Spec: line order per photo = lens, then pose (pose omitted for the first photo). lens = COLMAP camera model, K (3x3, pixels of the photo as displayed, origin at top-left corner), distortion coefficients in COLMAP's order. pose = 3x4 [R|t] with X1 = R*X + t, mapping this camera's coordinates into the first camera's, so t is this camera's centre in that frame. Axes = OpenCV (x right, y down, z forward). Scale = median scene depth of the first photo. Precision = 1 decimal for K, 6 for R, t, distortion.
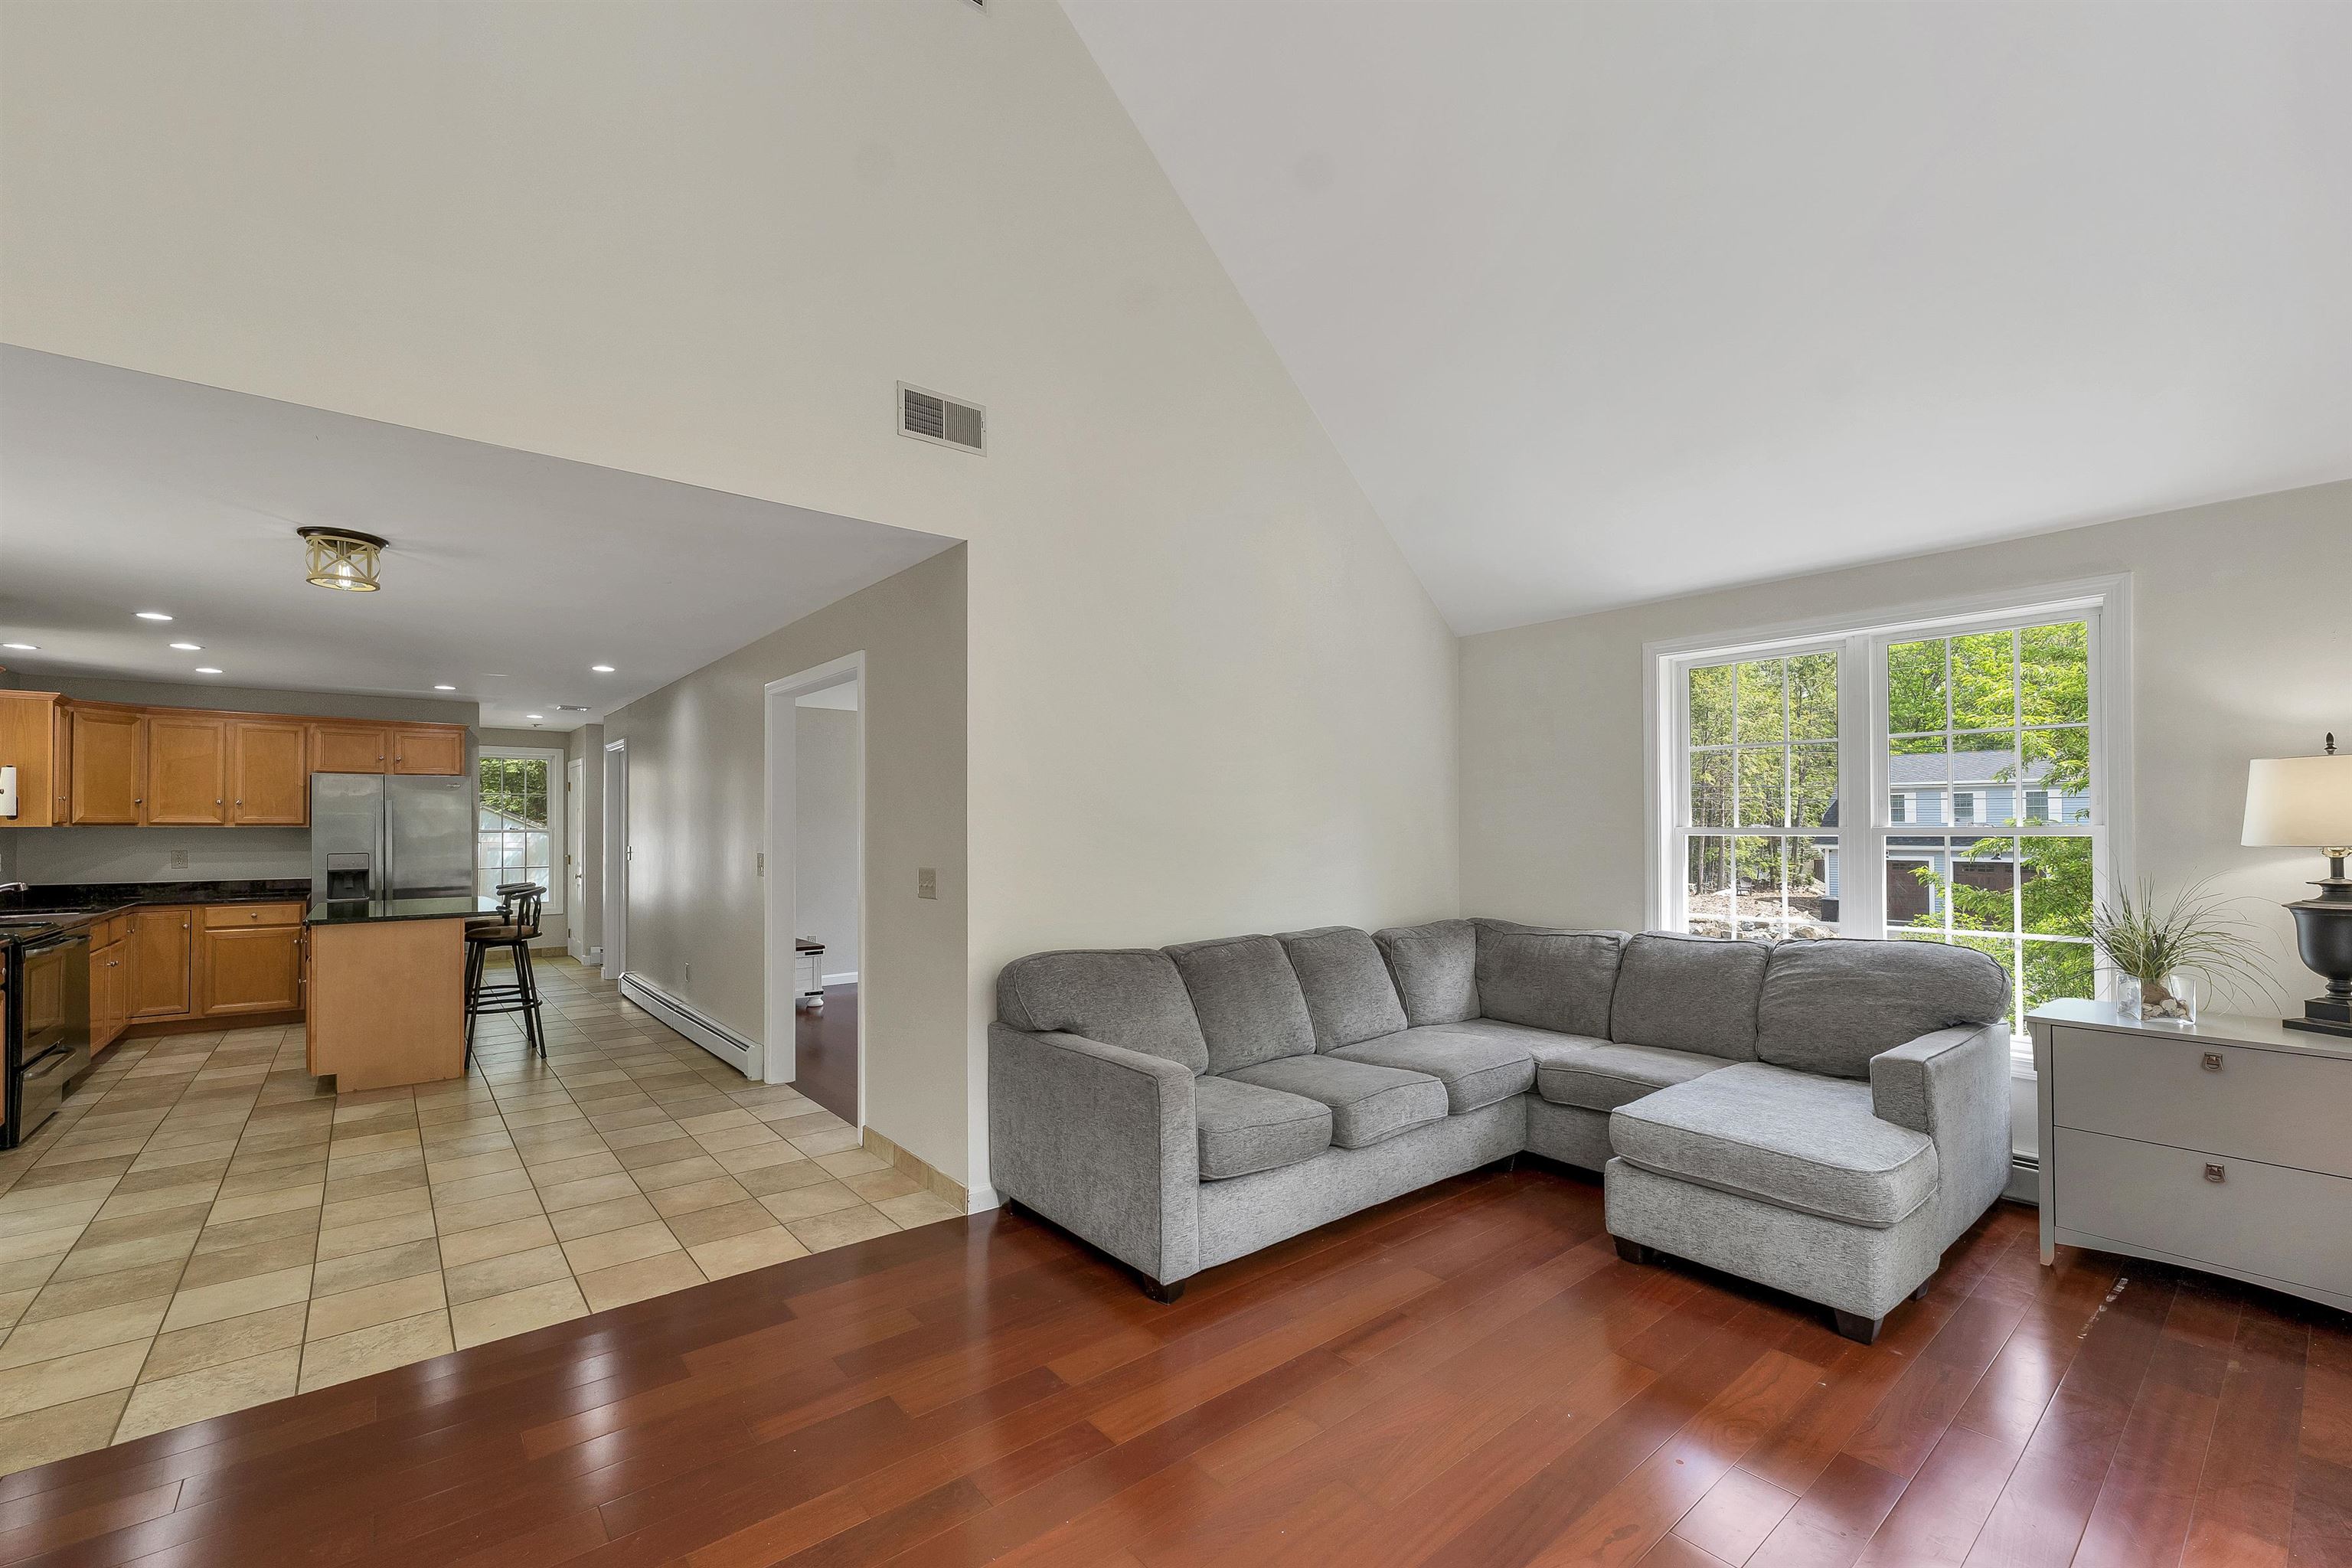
lens RADIAL K [[969.1, 0, 1159.6], [0, 969.1, 816.2], [0, 0, 1]] dist [0.000761, 0.000249]
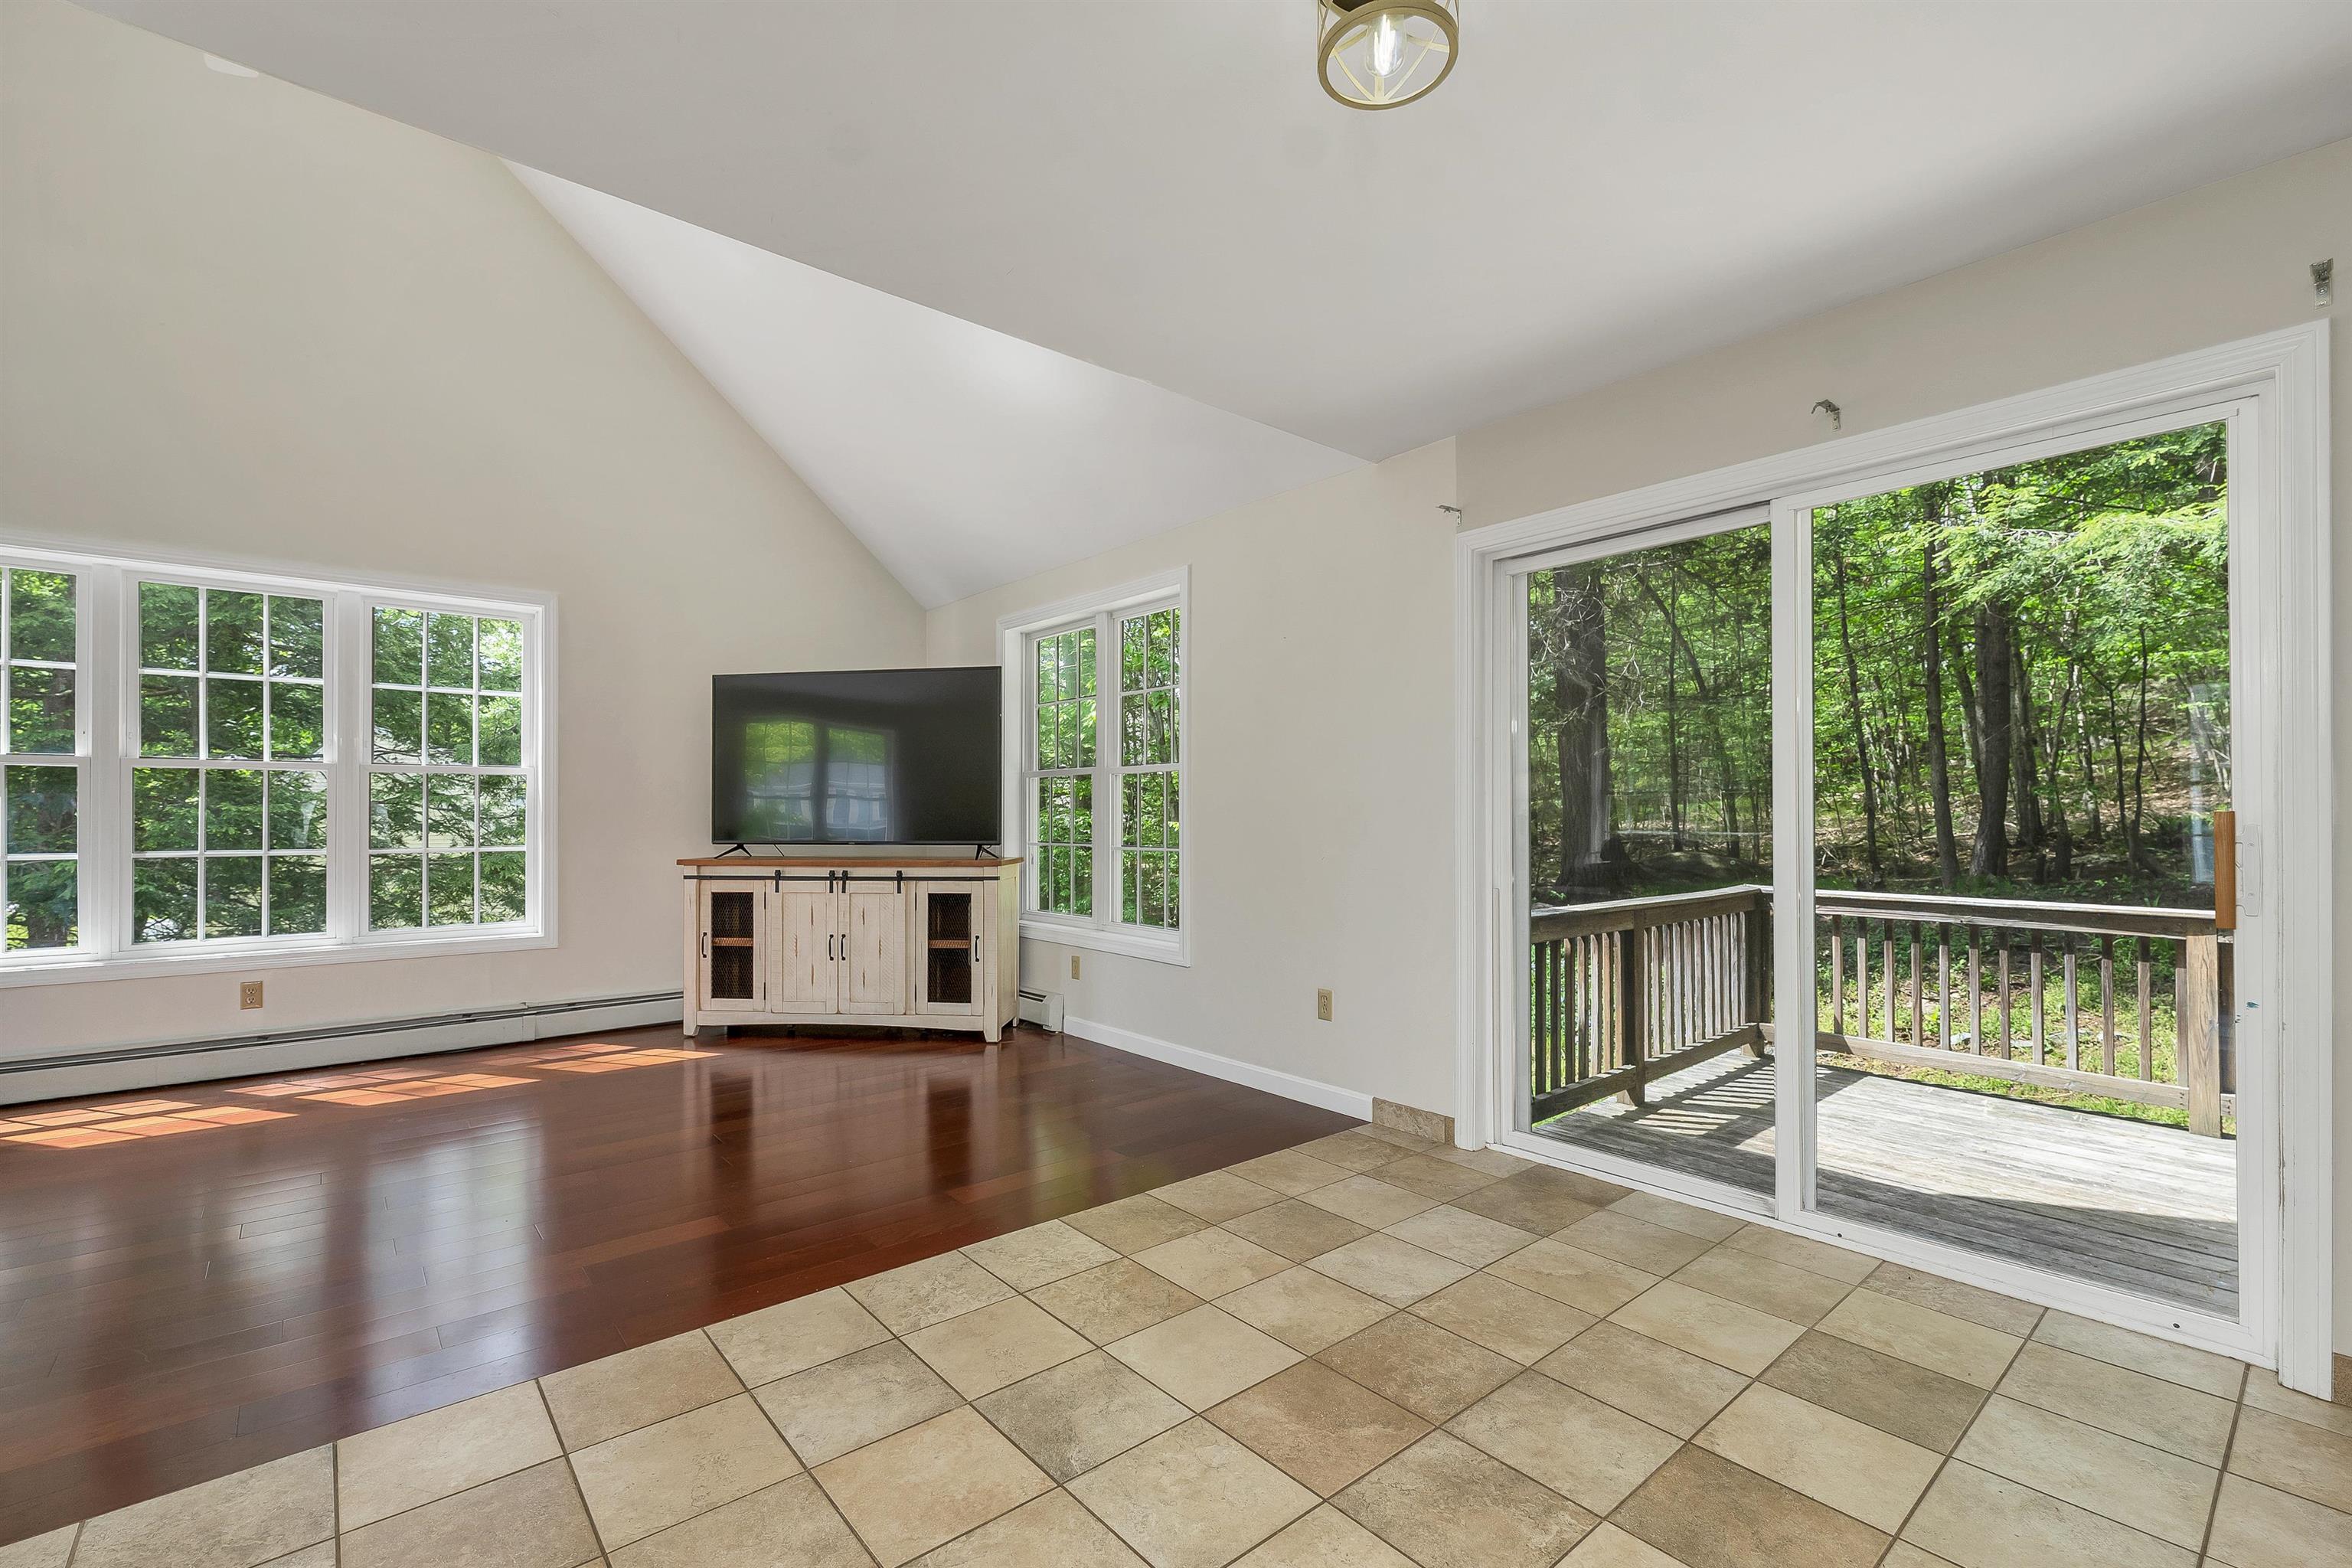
lens RADIAL K [[1008.3, 0, 1153.5], [0, 1008.3, 812.3], [0, 0, 1]] dist [0.000328, -0.000391]
pose [[-0.999942, 0.002031, -0.010552, -0.629569], [0.002230, 0.999820, -0.018844, 0.079027], [0.010512, -0.018867, -0.999767, 1.217644]]
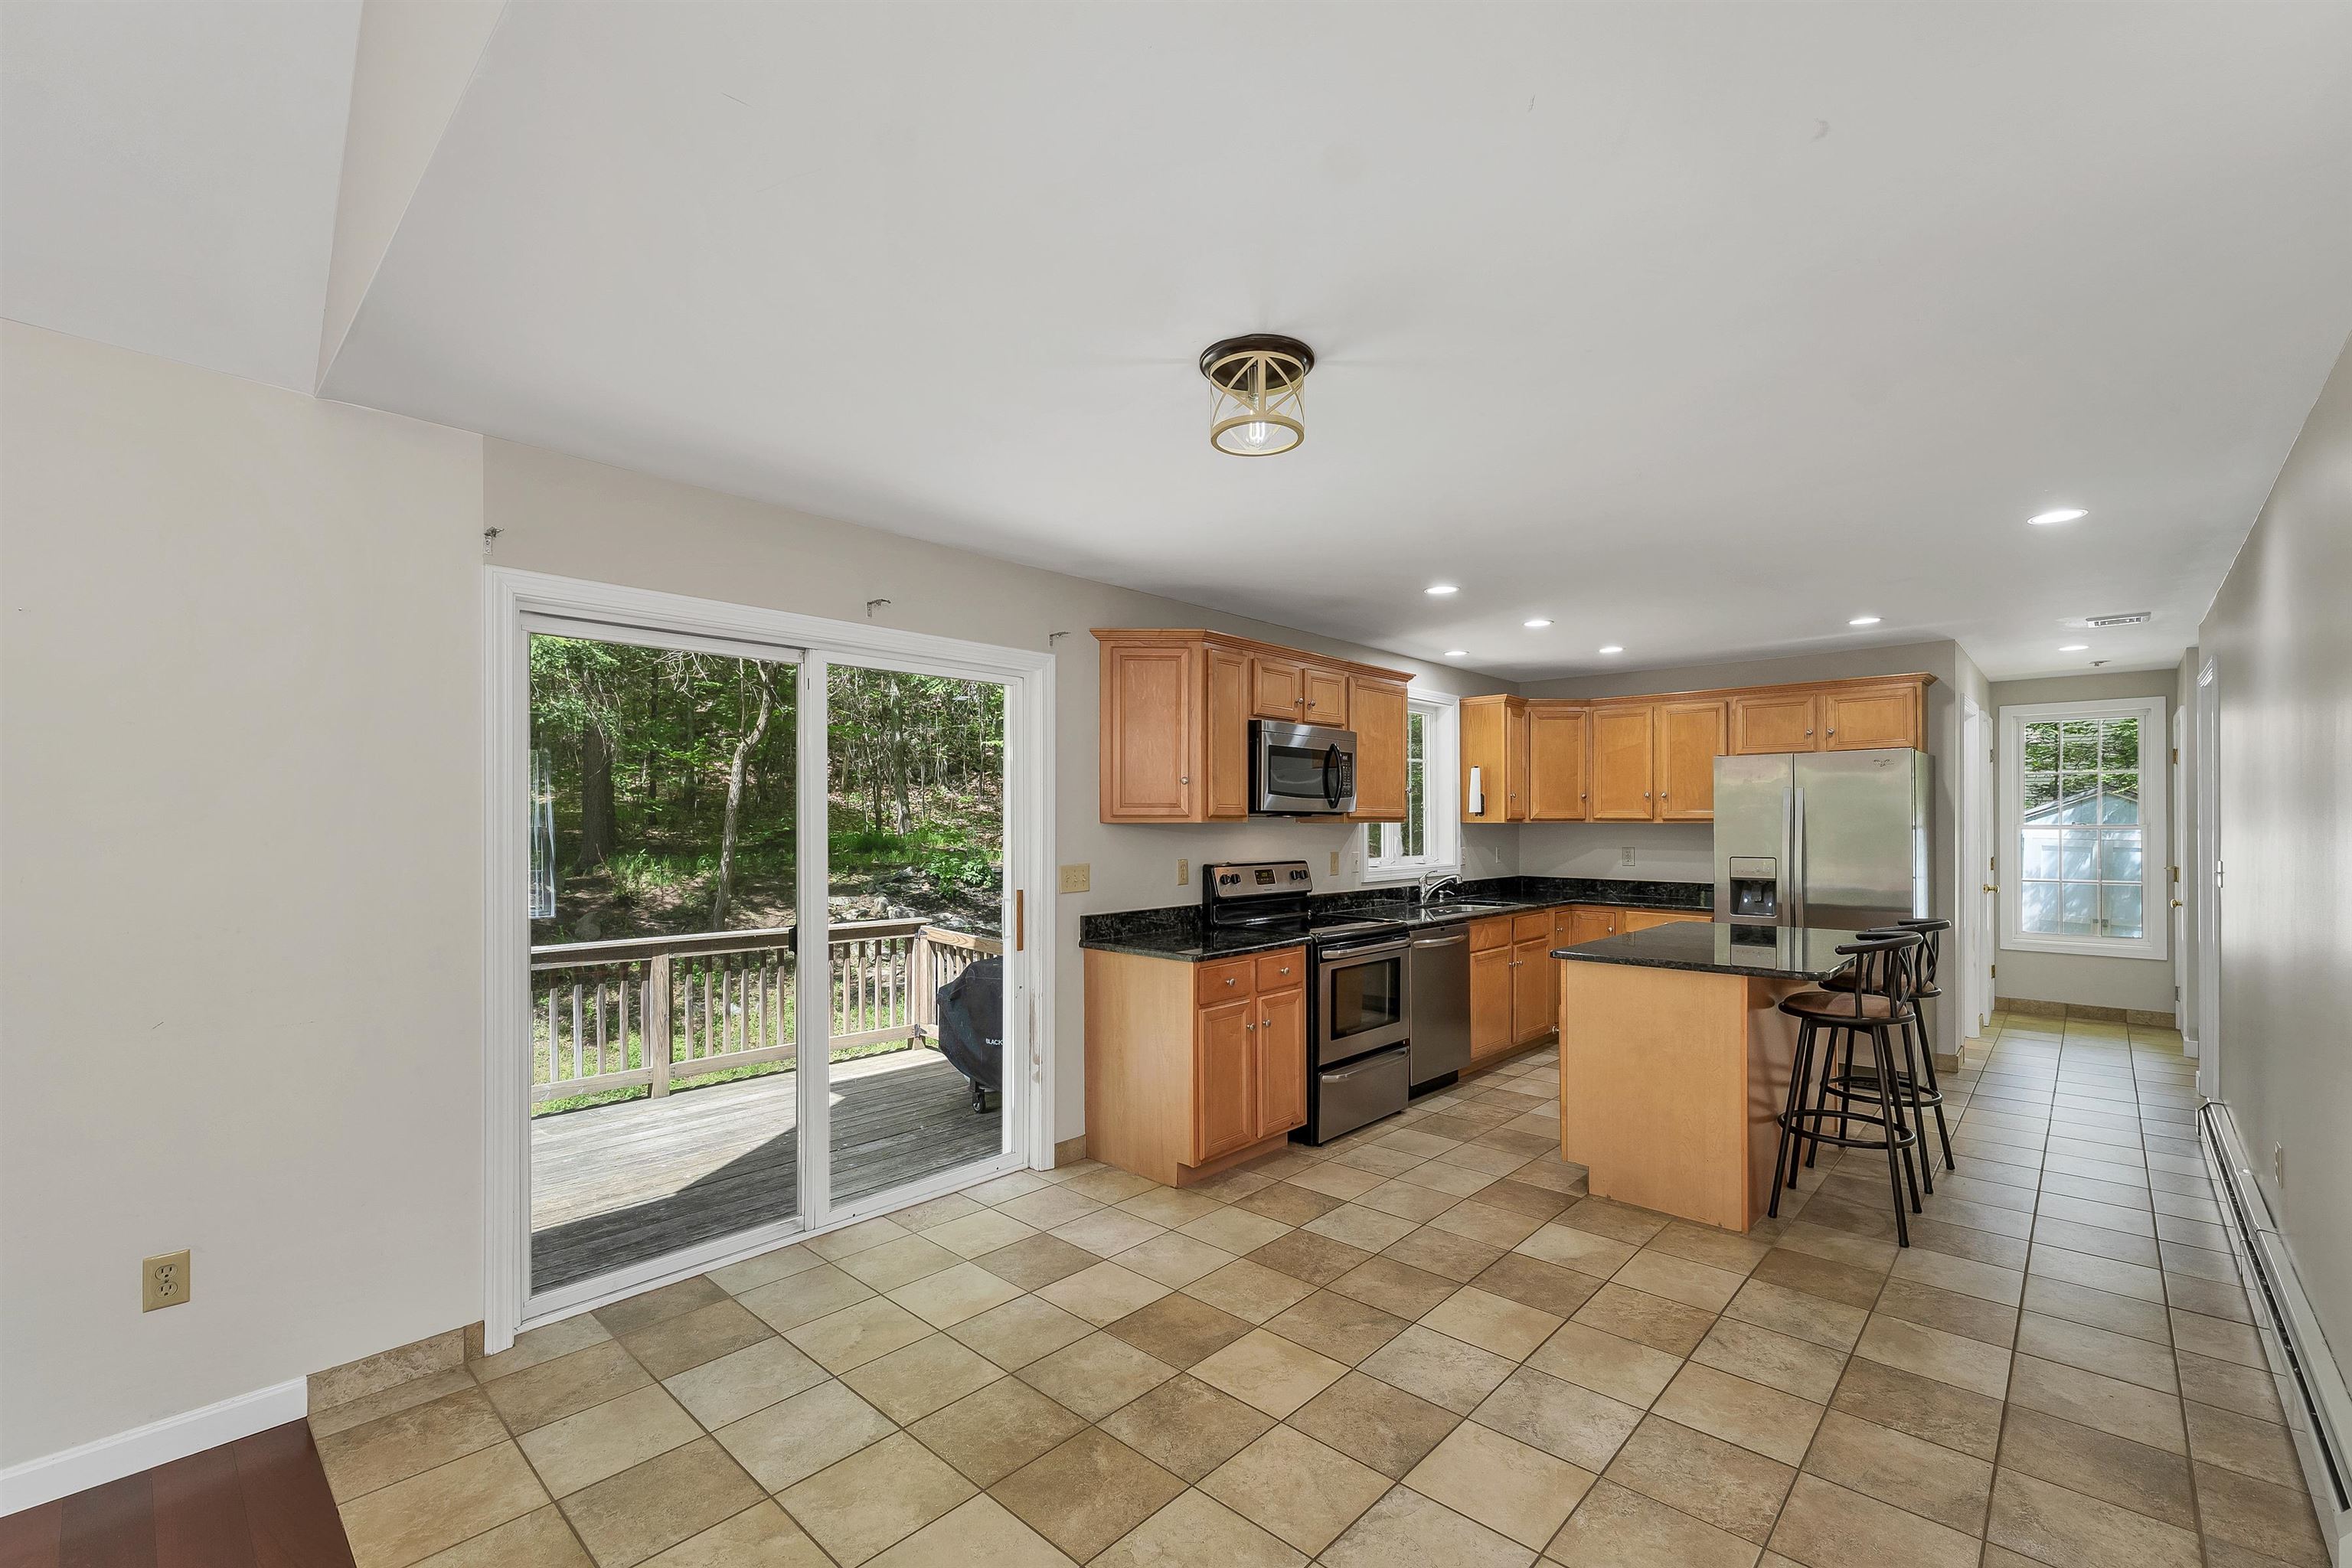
lens RADIAL K [[990.2, 0, 1179.3], [0, 990.2, 826.4], [0, 0, 1]] dist [0.000977, -0.000020]
pose [[0.141923, 0.006649, -0.989855, -0.197131], [0.013737, 0.999868, 0.008686, 0.000708], [0.989782, -0.014831, 0.141812, 0.735743]]
